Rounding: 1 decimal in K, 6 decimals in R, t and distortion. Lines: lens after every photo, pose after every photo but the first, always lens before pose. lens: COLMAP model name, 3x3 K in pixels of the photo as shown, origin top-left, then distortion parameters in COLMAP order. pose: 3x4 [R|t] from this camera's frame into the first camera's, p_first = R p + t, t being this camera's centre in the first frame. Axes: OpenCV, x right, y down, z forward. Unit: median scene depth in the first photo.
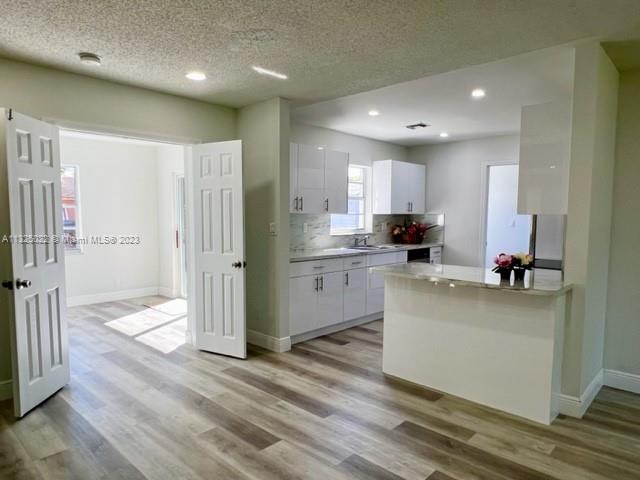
lens RADIAL K [[424.5, 0, 316.6], [0, 424.5, 247.0], [0, 0, 1]] dist [-0.006244, -0.003996]
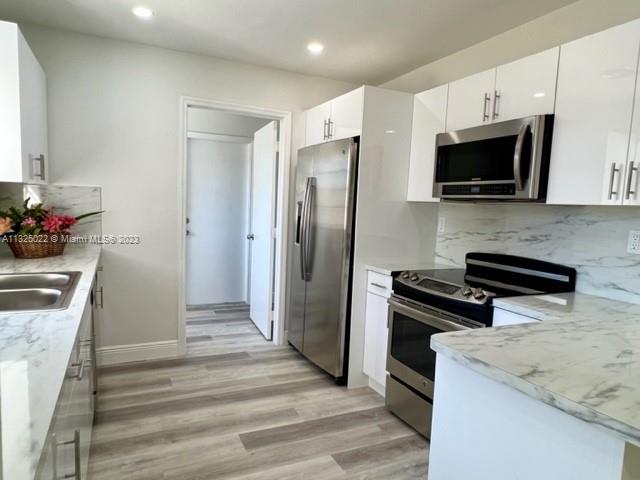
lens RADIAL K [[424.5, 0, 319.7], [0, 424.5, 248.6], [0, 0, 1]] dist [-0.006244, -0.003996]
pose [[0.357255, -0.088135, 0.929839, -0.101715], [0.031962, 0.996108, 0.082136, -0.063231], [-0.933460, 0.000376, 0.358681, 0.929760]]
